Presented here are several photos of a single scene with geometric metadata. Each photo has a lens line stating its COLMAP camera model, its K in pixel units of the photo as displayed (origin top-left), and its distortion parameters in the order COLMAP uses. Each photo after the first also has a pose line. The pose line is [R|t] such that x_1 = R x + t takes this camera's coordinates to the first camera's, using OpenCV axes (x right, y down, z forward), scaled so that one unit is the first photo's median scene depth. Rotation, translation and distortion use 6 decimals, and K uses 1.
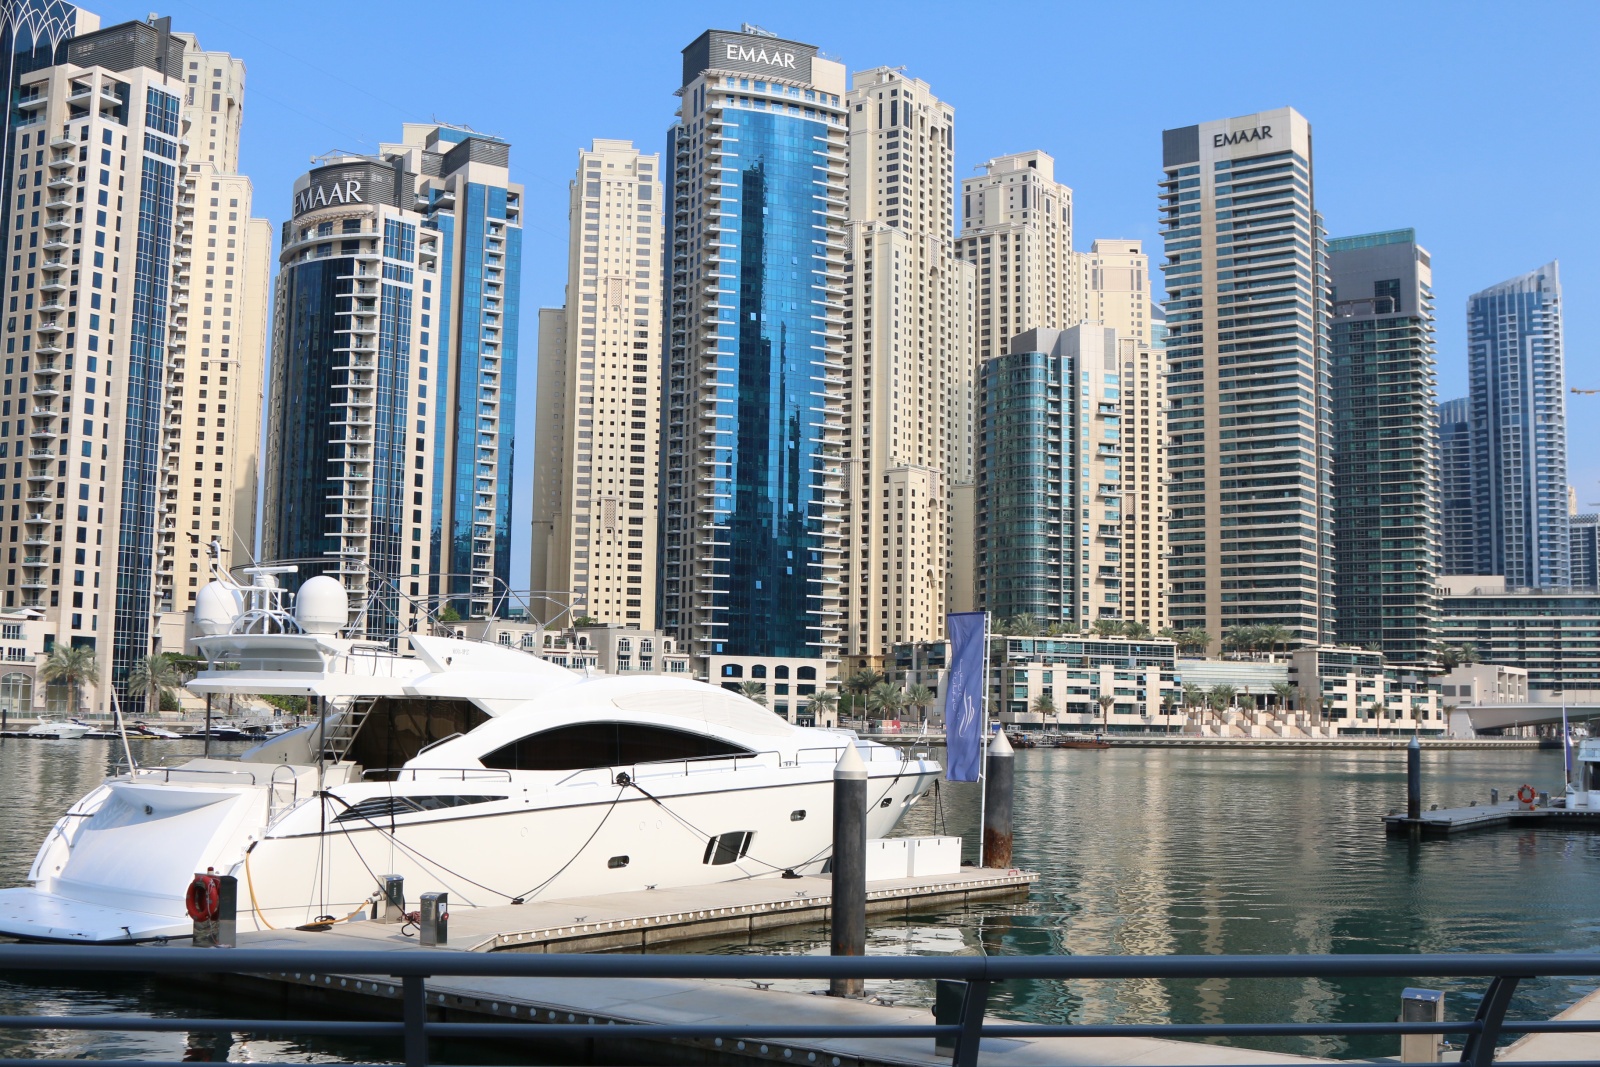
lens RADIAL K [[1881.4, 0, 650.5], [0, 1881.4, 538.6], [0, 0, 1]] dist [-0.153969, 0.103296]
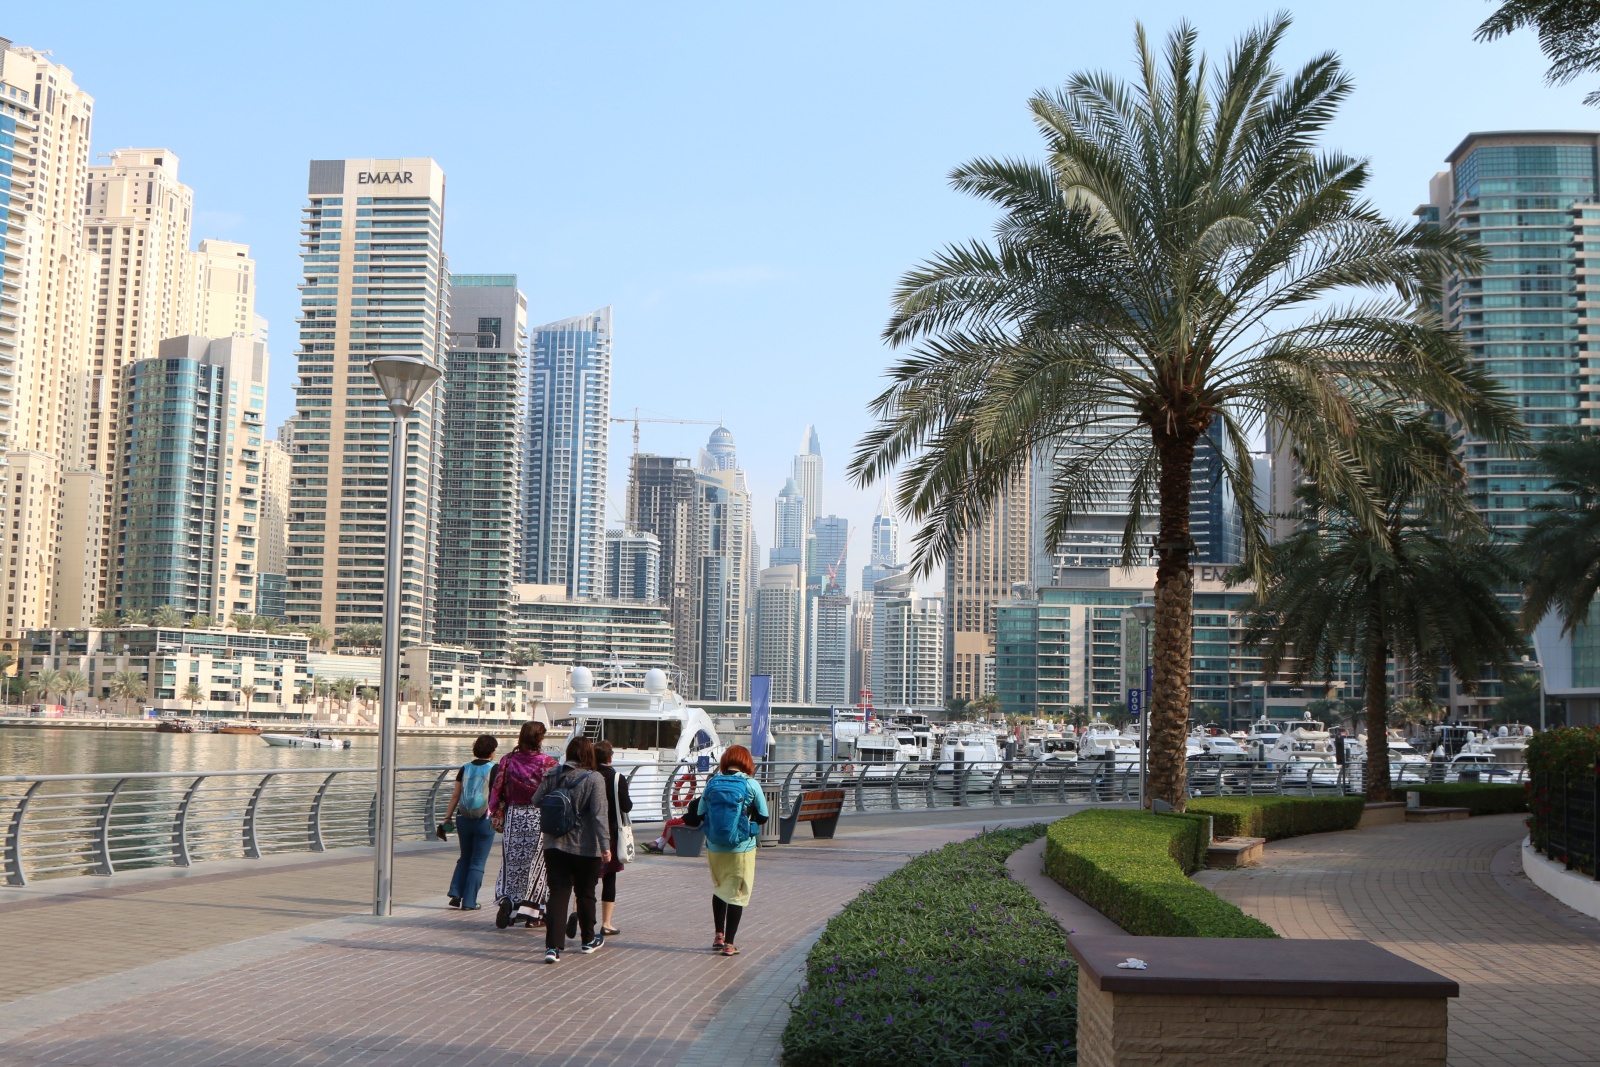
lens RADIAL K [[1852.8, 0, 800.0], [0, 1852.8, 533.5], [0, 0, 1]] dist [-0.134709, 0.128761]
pose [[0.831401, 0.056240, 0.552820, -0.071805], [-0.058359, 0.998201, -0.013783, -0.006852], [-0.552601, -0.020803, 0.833187, -0.055340]]
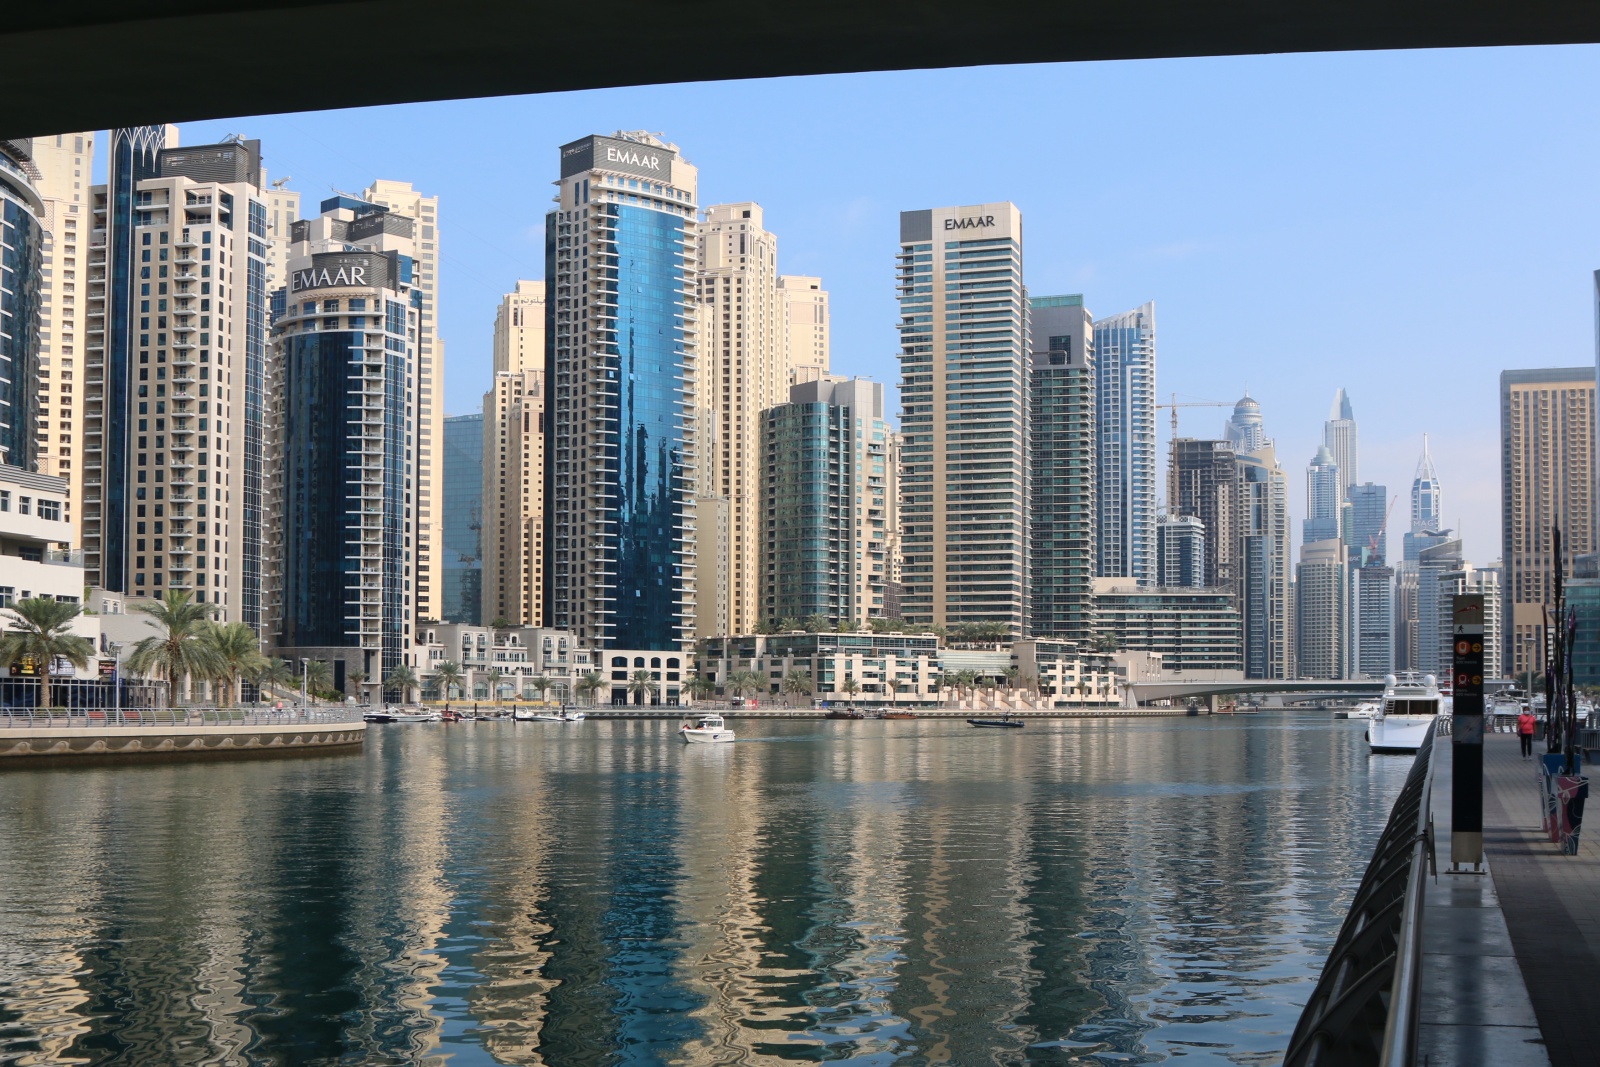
lens RADIAL K [[1822.6, 0, 738.1], [0, 1822.6, 656.9], [0, 0, 1]] dist [-0.036699, -0.133916]
pose [[0.964105, -0.011053, 0.265290, -0.167771], [-0.008606, 0.997307, 0.072828, -0.018684], [-0.265381, -0.072497, 0.961414, -0.158063]]
